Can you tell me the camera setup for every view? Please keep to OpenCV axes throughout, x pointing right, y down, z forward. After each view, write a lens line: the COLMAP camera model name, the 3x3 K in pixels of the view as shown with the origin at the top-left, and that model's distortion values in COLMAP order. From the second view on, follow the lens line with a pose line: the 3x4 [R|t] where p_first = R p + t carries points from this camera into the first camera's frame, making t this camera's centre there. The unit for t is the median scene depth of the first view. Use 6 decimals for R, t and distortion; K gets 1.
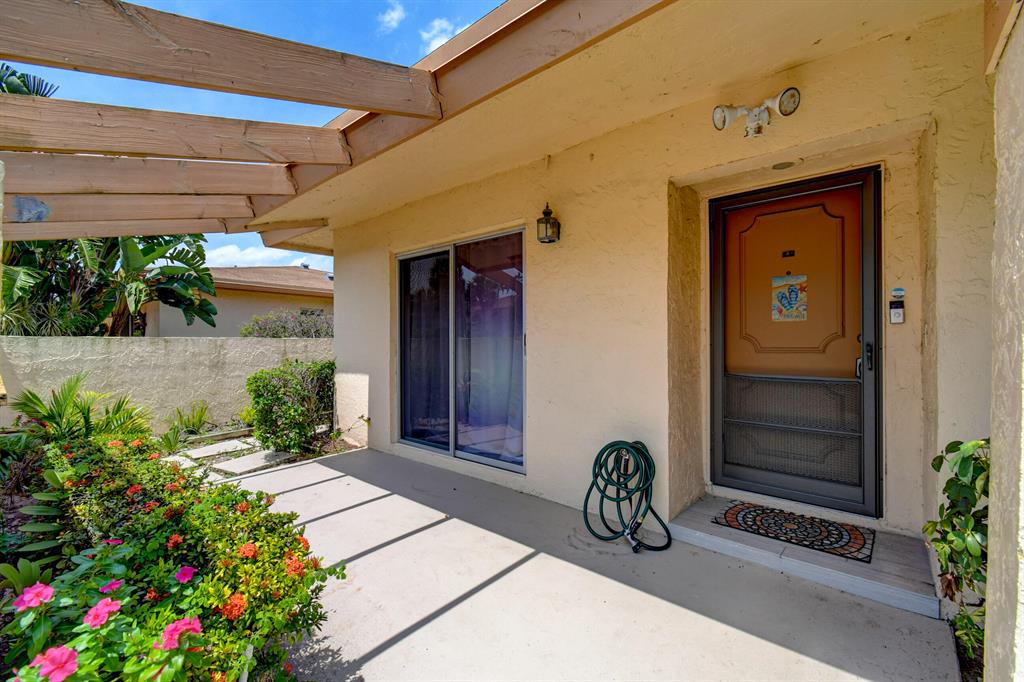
lens RADIAL K [[449.6, 0, 511.1], [0, 449.6, 345.2], [0, 0, 1]] dist [0.003755, -0.003095]
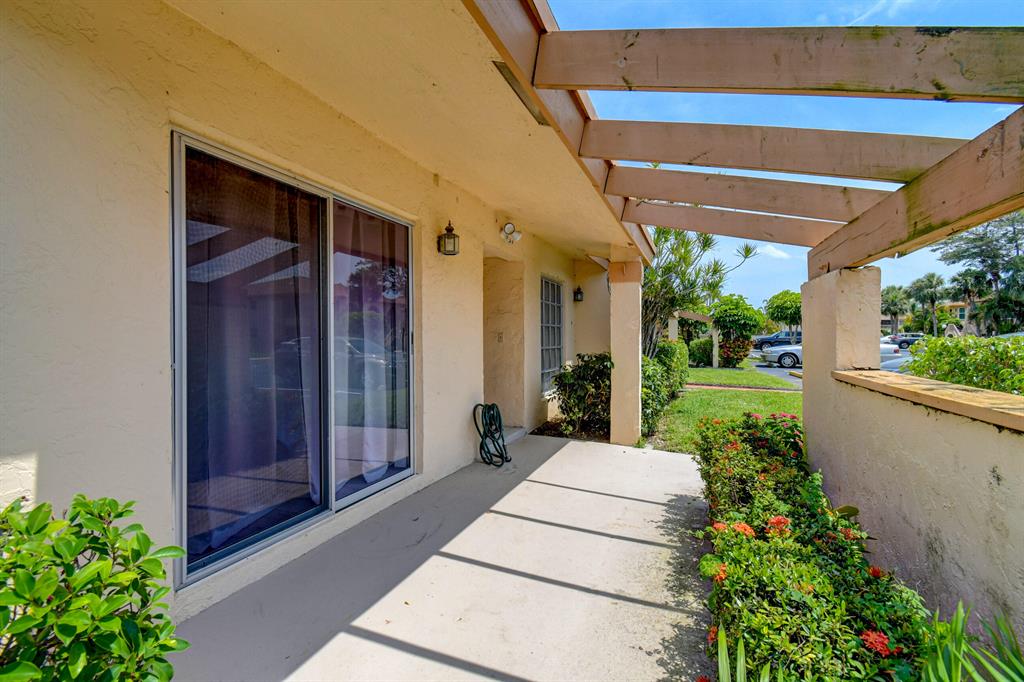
lens RADIAL K [[449.6, 0, 510.6], [0, 449.6, 337.6], [0, 0, 1]] dist [0.003755, -0.003095]
pose [[-0.330454, -0.007077, 0.943796, -0.907169], [-0.002277, 0.999975, 0.006701, -0.019592], [-0.943819, 0.000065, -0.330462, 1.046509]]
